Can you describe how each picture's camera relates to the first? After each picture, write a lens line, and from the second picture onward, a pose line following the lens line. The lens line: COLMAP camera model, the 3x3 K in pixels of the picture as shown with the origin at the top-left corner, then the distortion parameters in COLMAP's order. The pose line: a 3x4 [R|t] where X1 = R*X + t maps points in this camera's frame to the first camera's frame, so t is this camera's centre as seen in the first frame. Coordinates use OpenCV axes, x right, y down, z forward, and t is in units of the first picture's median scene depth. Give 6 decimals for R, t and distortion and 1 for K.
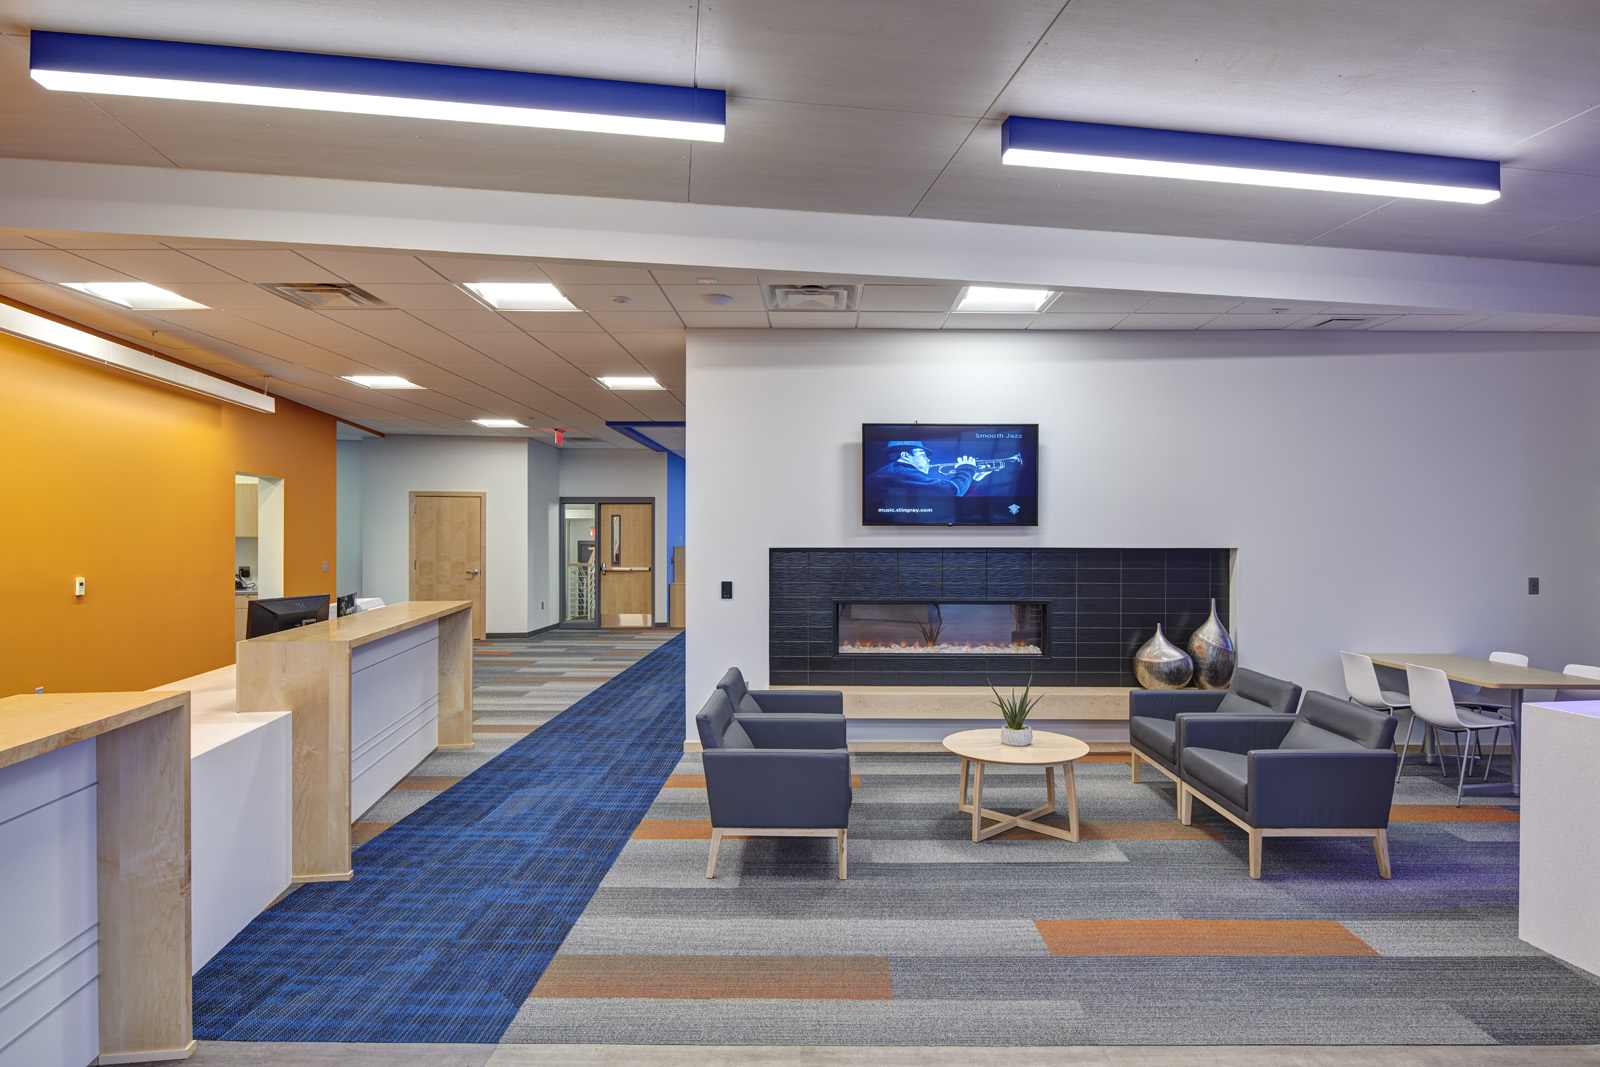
lens RADIAL K [[897.3, 0, 775.1], [0, 897.3, 520.4], [0, 0, 1]] dist [0.002384, -0.002407]
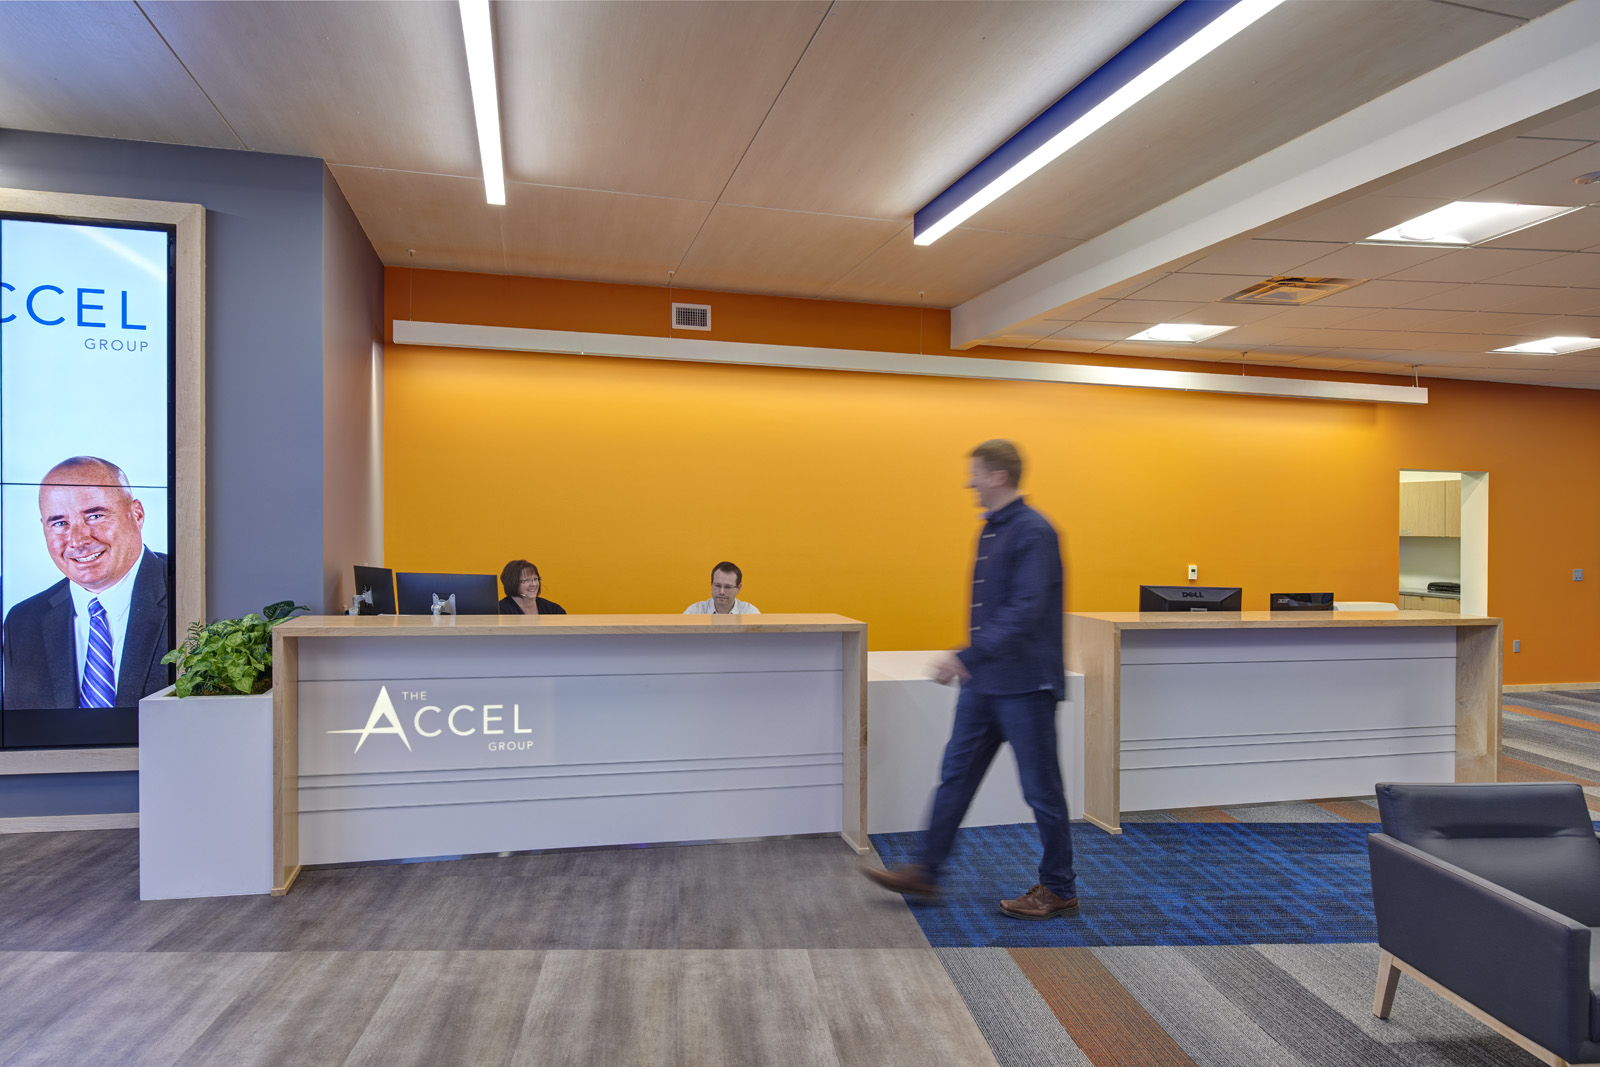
lens RADIAL K [[897.3, 0, 790.7], [0, 897.3, 535.0], [0, 0, 1]] dist [0.002384, -0.002407]
pose [[0.088026, 0.009078, -0.996077, 0.412958], [0.000790, 0.999958, 0.009183, 0.010220], [0.996118, -0.001596, 0.088015, 0.340120]]
